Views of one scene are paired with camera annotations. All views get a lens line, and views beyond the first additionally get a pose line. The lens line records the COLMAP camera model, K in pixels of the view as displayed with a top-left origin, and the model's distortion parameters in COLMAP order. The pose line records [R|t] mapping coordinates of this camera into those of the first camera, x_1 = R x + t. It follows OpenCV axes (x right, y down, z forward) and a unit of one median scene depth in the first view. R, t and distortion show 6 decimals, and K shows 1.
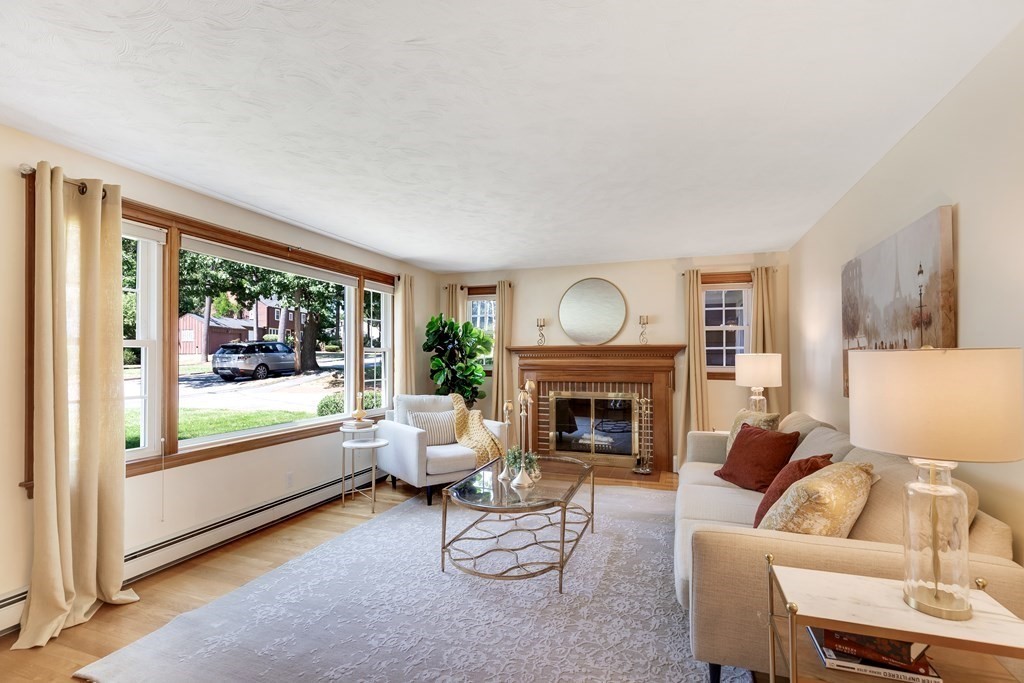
lens RADIAL K [[471.5, 0, 518.5], [0, 471.5, 358.6], [0, 0, 1]] dist [0.004005, 0.000112]
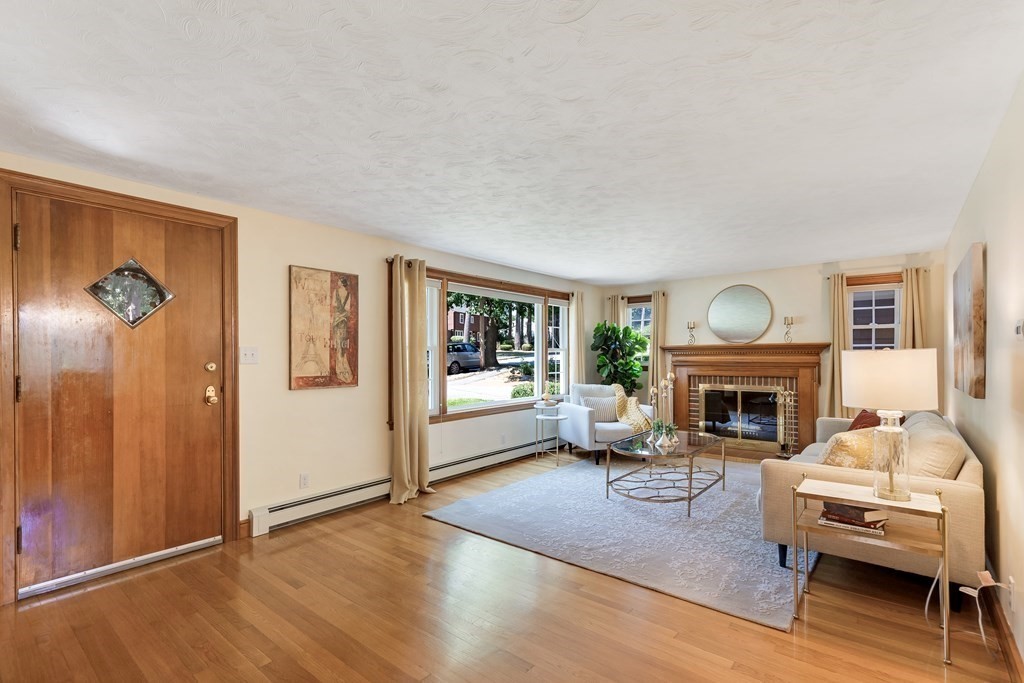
lens RADIAL K [[471.5, 0, 518.5], [0, 471.5, 358.6], [0, 0, 1]] dist [0.004005, 0.000112]
pose [[0.941251, -0.002401, -0.337698, 0.044083], [0.004025, 0.999983, 0.004106, 0.000149], [0.337682, -0.005224, 0.941246, -0.275591]]
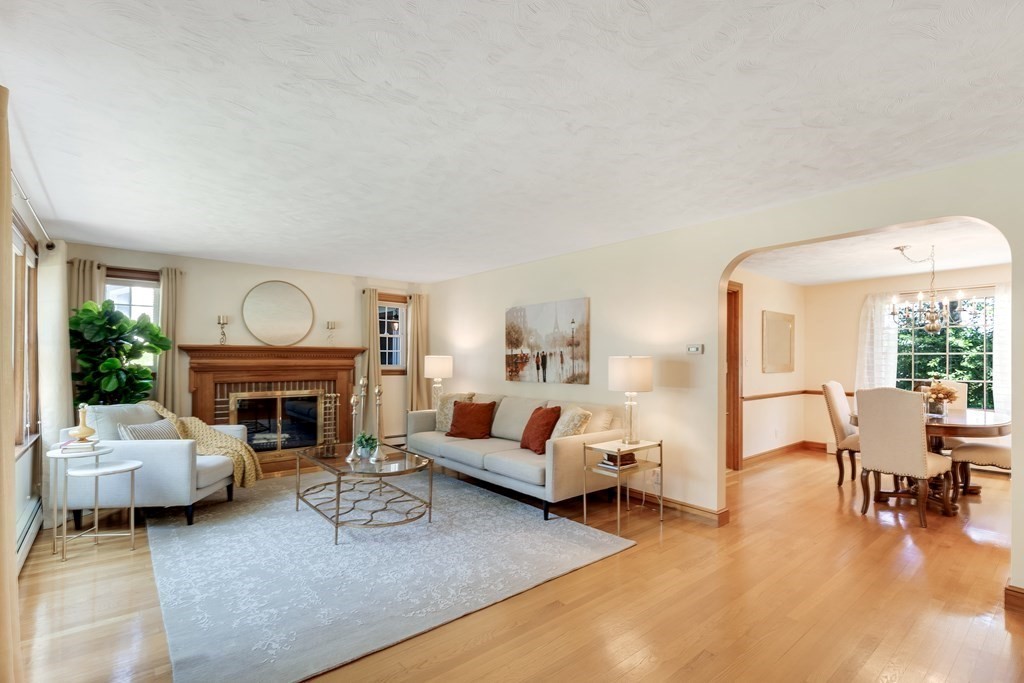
lens RADIAL K [[471.5, 0, 518.5], [0, 471.5, 358.6], [0, 0, 1]] dist [0.004005, 0.000112]
pose [[0.512935, 0.004249, 0.858417, -0.507350], [-0.003603, 0.999990, -0.002797, 0.000756], [-0.858420, -0.001659, 0.512945, 0.018395]]
